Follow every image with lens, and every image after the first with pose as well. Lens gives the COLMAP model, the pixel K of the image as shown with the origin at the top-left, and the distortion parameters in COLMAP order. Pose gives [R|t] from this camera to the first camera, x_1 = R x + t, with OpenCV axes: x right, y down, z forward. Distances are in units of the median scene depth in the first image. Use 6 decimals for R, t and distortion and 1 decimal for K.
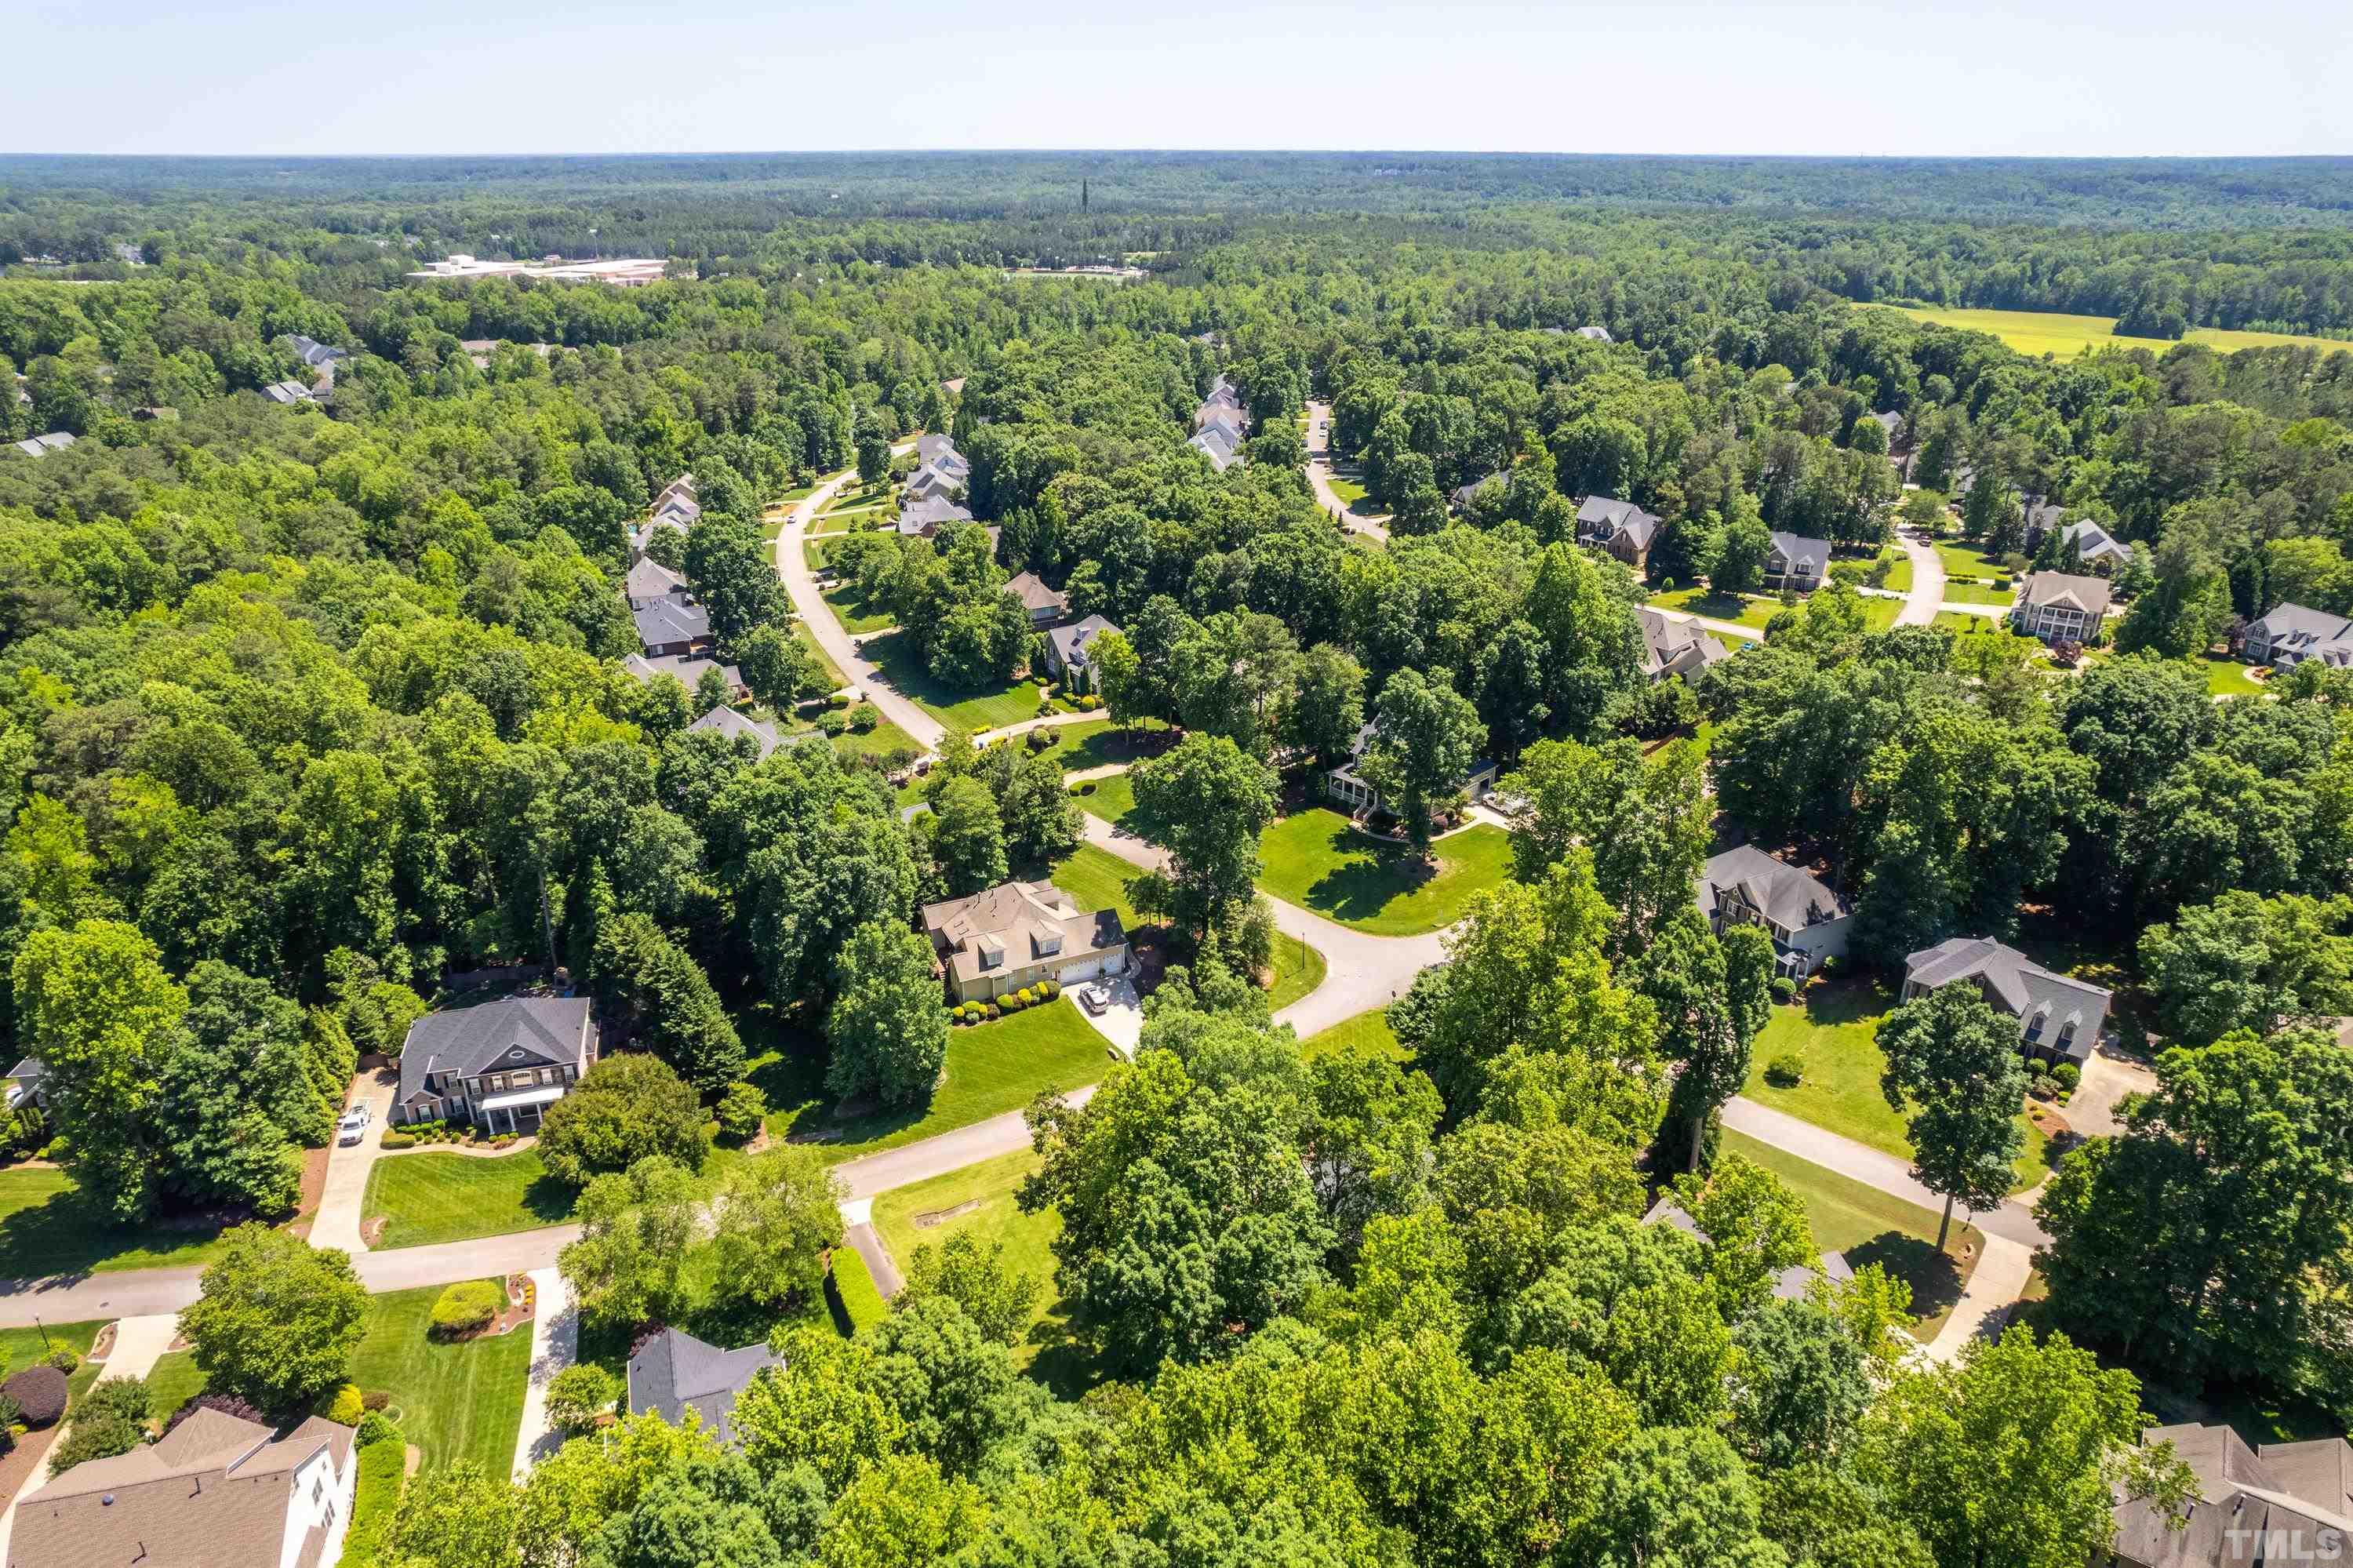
lens RADIAL K [[1498.1, 0, 1173.3], [0, 1498.1, 806.9], [0, 0, 1]] dist [-0.072836, 0.062483]
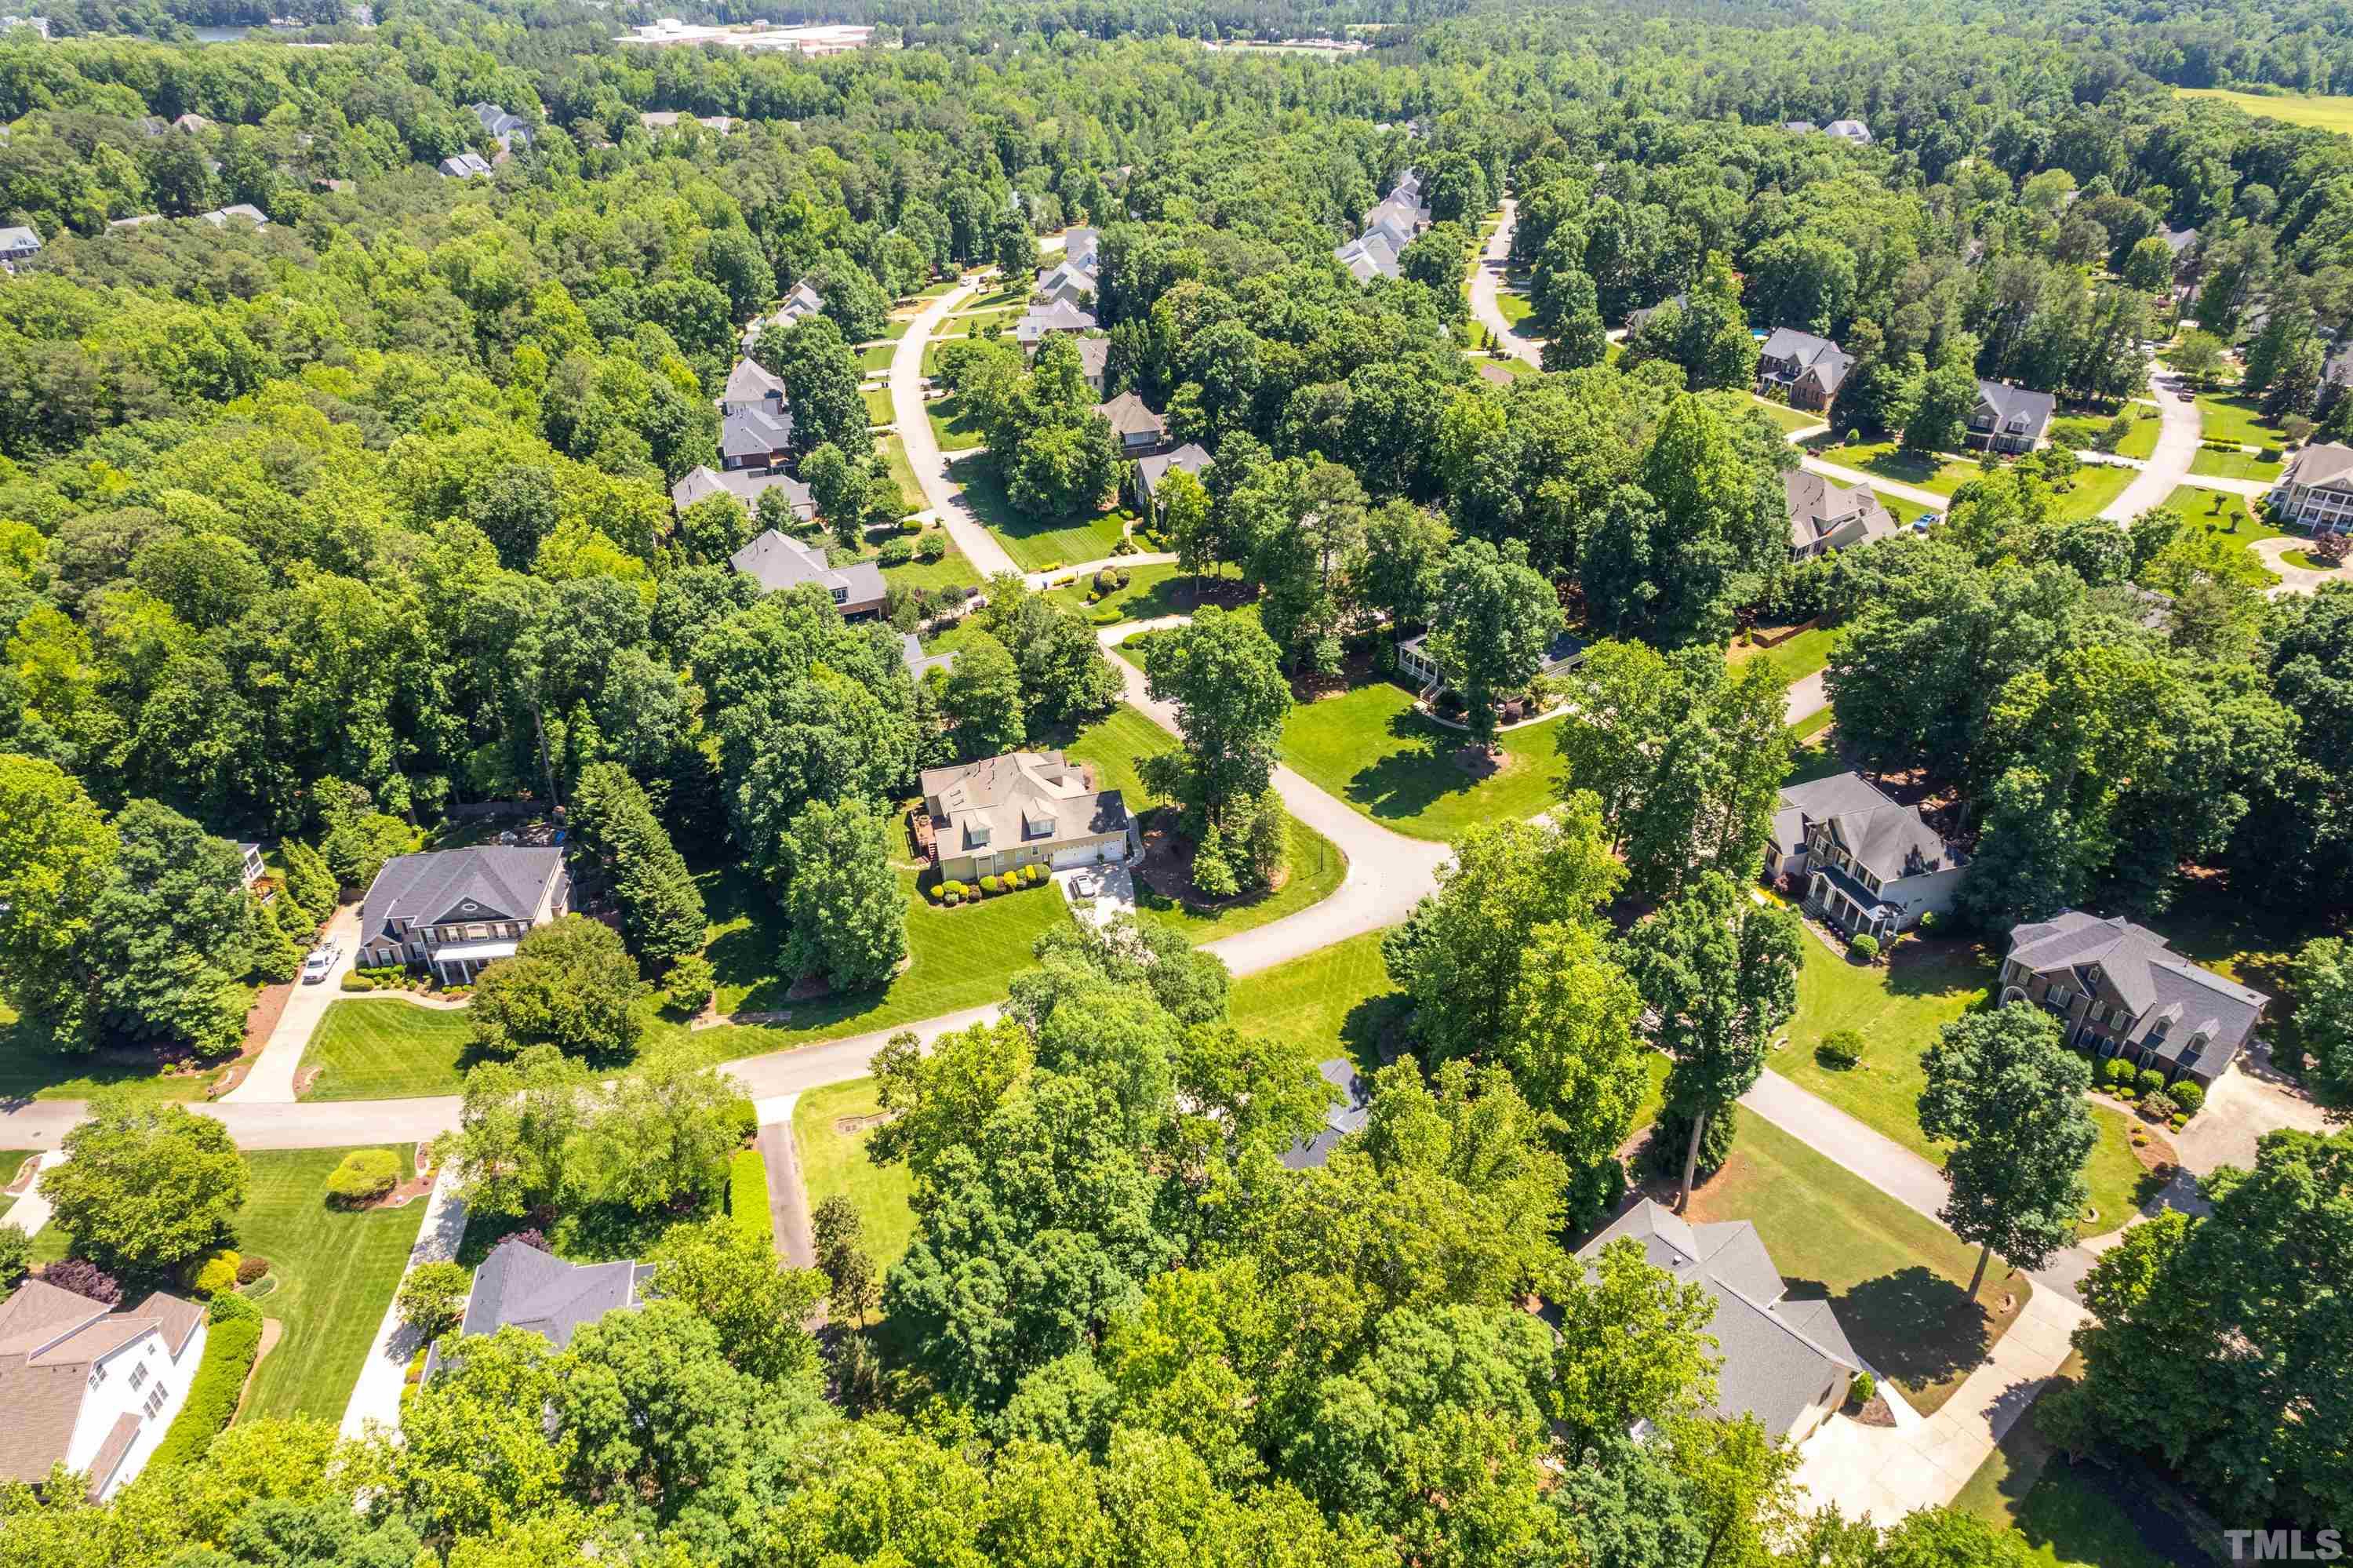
lens RADIAL K [[1498.1, 0, 1171.7], [0, 1498.1, 801.7], [0, 0, 1]] dist [-0.072836, 0.062483]
pose [[0.988212, 0.077065, -0.132283, 0.103253], [-0.059332, 0.989322, 0.133120, -0.044252], [0.141129, -0.123702, 0.982232, 0.092399]]
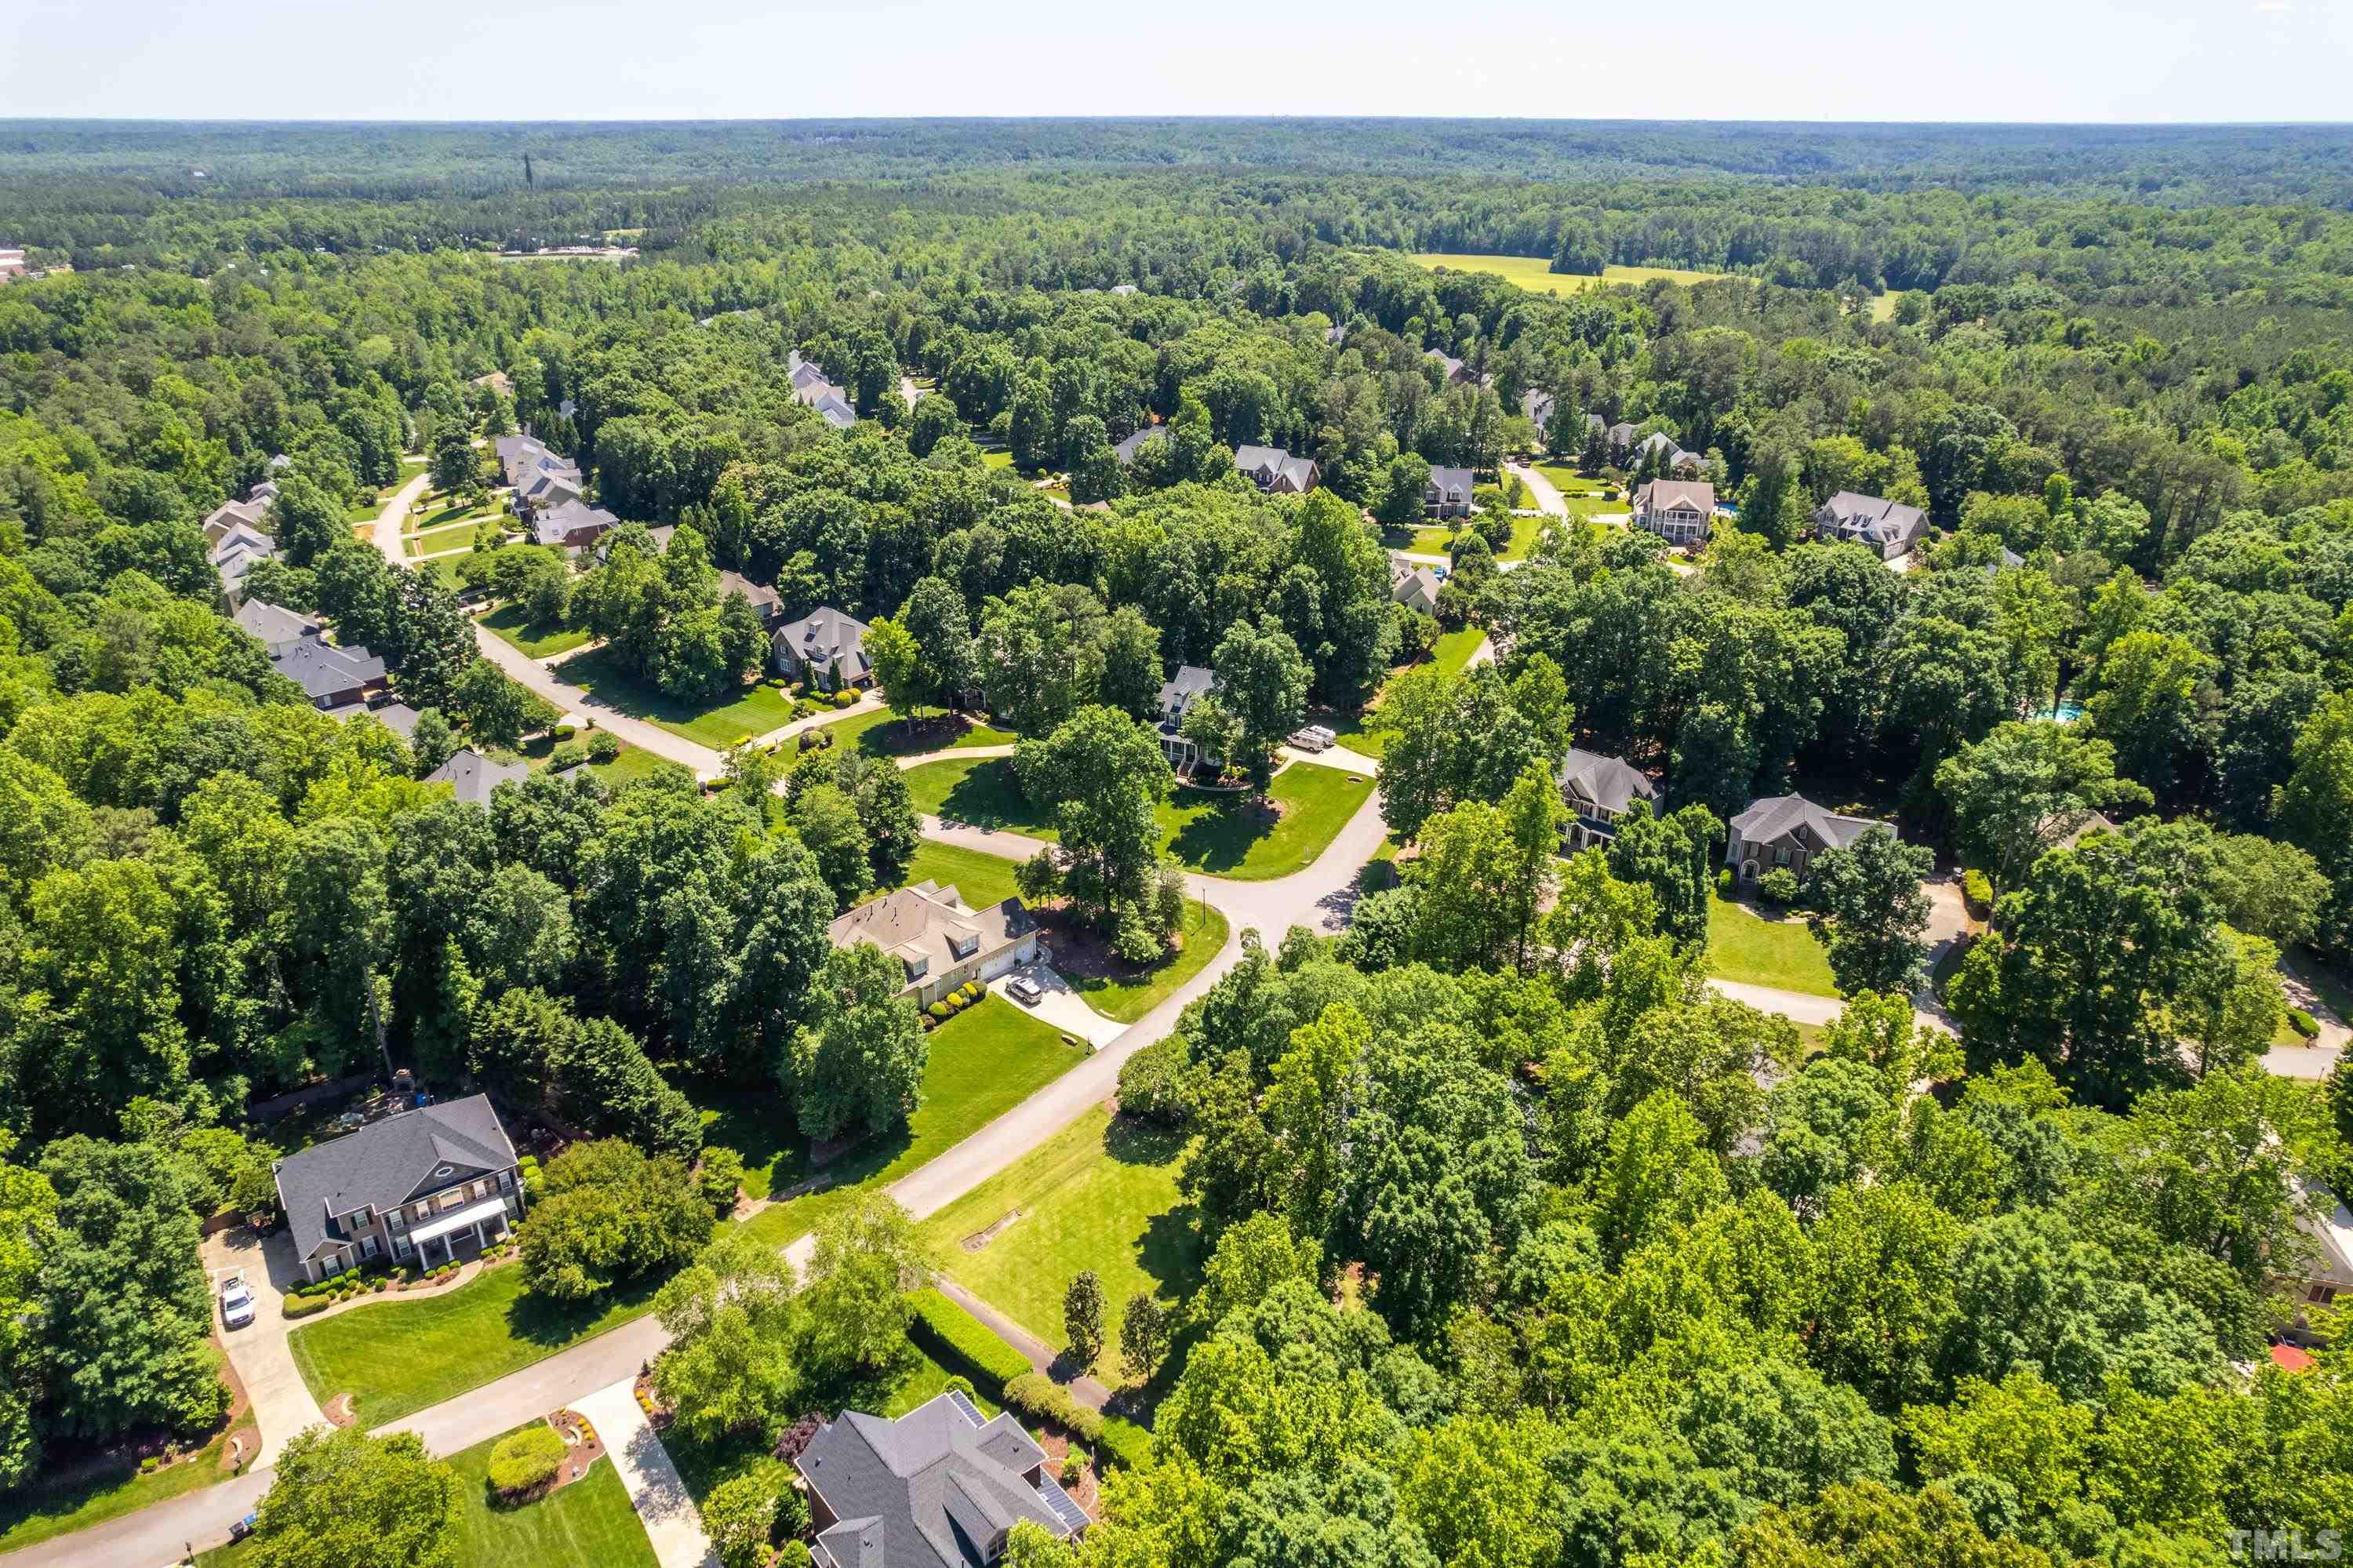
lens RADIAL K [[1498.1, 0, 1179.5], [0, 1498.1, 803.4], [0, 0, 1]] dist [-0.072836, 0.062483]
pose [[0.937930, -0.146543, 0.314345, -0.214702], [0.141022, 0.989183, 0.040369, -0.014882], [-0.316861, 0.006466, 0.948450, 0.036669]]
